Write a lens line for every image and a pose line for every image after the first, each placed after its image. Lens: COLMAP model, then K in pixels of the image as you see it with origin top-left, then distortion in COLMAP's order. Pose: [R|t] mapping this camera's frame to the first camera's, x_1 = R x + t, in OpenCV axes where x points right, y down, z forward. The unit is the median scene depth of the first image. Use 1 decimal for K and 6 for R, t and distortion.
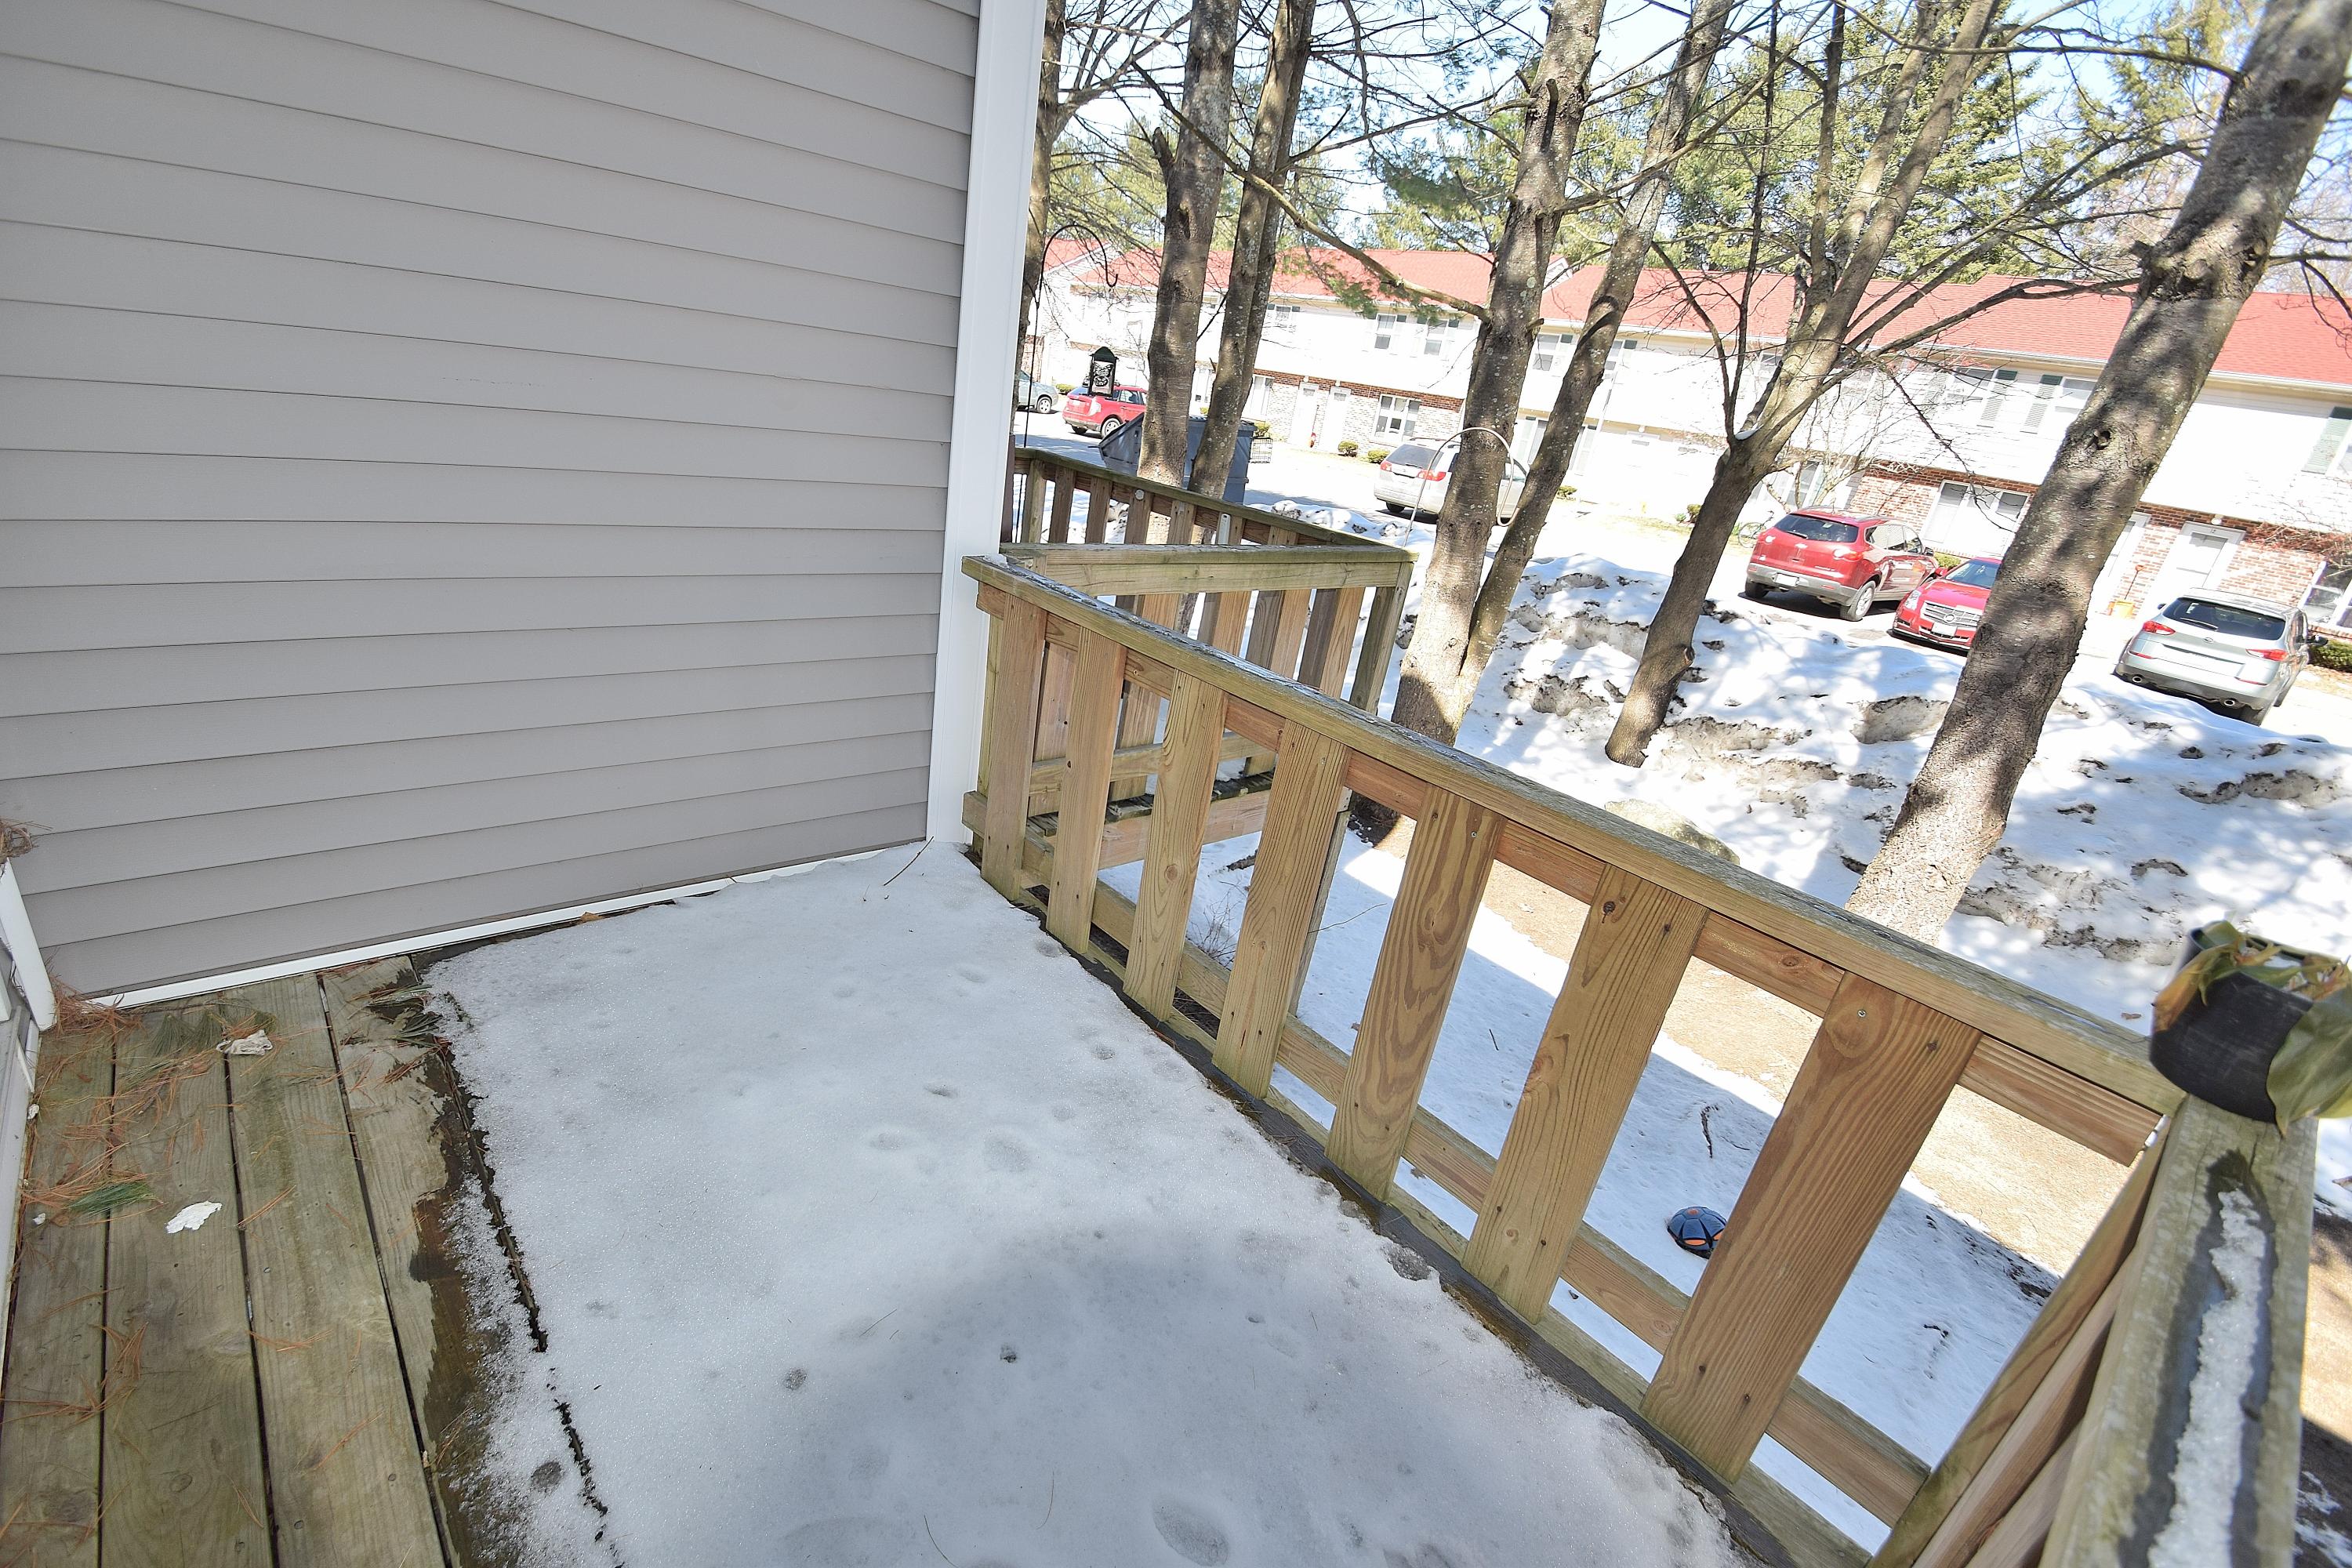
lens RADIAL K [[1051.1, 0, 1139.7], [0, 1051.1, 808.4], [0, 0, 1]] dist [0.016289, -0.019694]
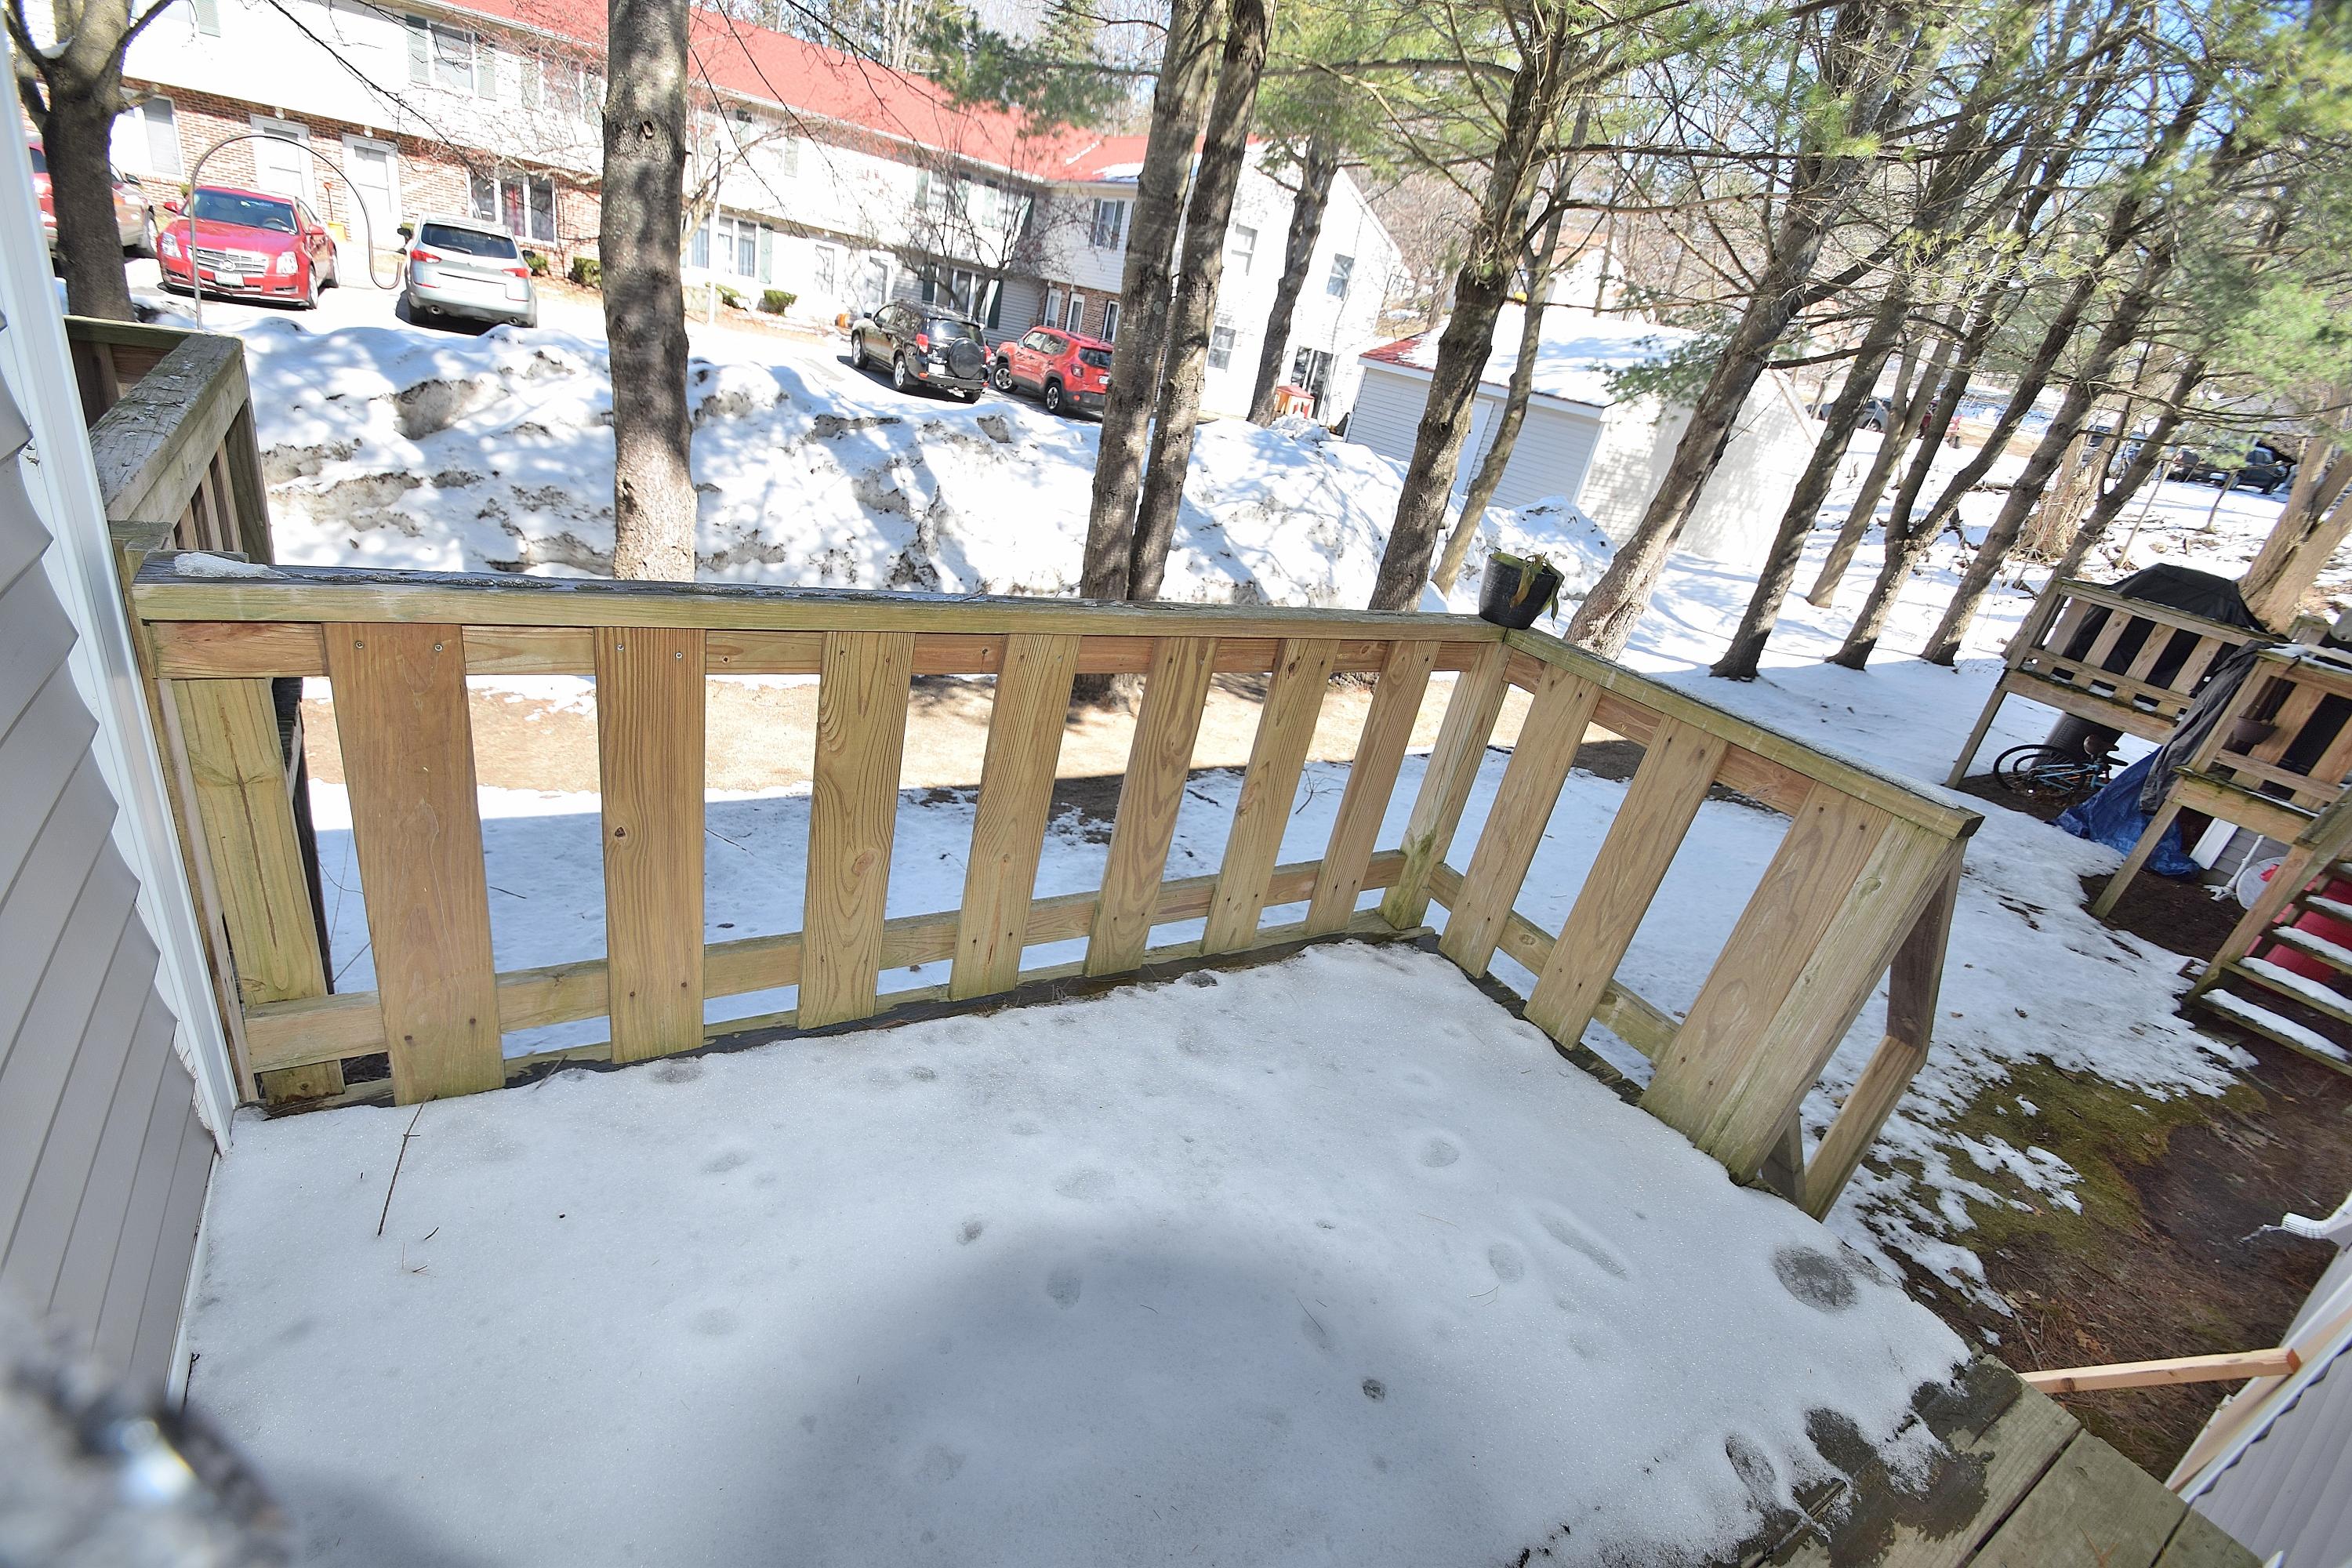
lens RADIAL K [[1029.3, 0, 1138.8], [0, 1029.3, 818.9], [0, 0, 1]] dist [0.014620, -0.016312]
pose [[0.172754, -0.530509, 0.829889, -0.633739], [0.222627, 0.841784, 0.491769, -0.342990], [-0.959475, 0.099801, 0.263527, 0.616193]]
